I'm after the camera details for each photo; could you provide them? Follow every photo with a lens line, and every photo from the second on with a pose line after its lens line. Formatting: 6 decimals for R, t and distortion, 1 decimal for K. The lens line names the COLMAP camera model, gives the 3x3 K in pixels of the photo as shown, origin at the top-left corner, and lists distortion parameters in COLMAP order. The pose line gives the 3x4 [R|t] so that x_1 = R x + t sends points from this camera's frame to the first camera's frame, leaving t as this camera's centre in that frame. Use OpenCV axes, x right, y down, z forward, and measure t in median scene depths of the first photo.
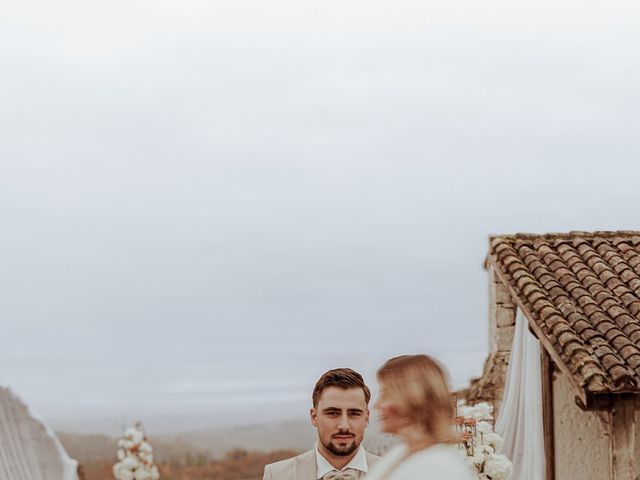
lens RADIAL K [[2106.2, 0, 320.0], [0, 2106.2, 240.0], [0, 0, 1]] dist [-0.197278, -1.759427]
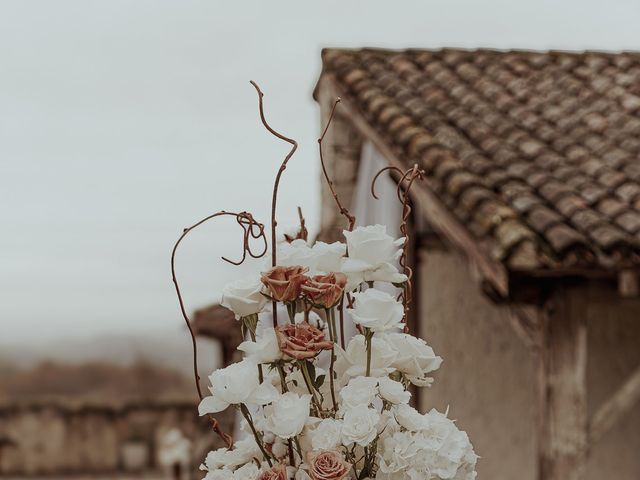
lens RADIAL K [[2004.7, 0, 320.0], [0, 2004.7, 240.0], [0, 0, 1]] dist [0.858159, 1.353306]
pose [[0.995922, 0.005314, 0.090062, 0.029230], [-0.008734, 0.999254, 0.037626, 0.043443], [-0.089794, -0.038259, 0.995225, 0.458398]]
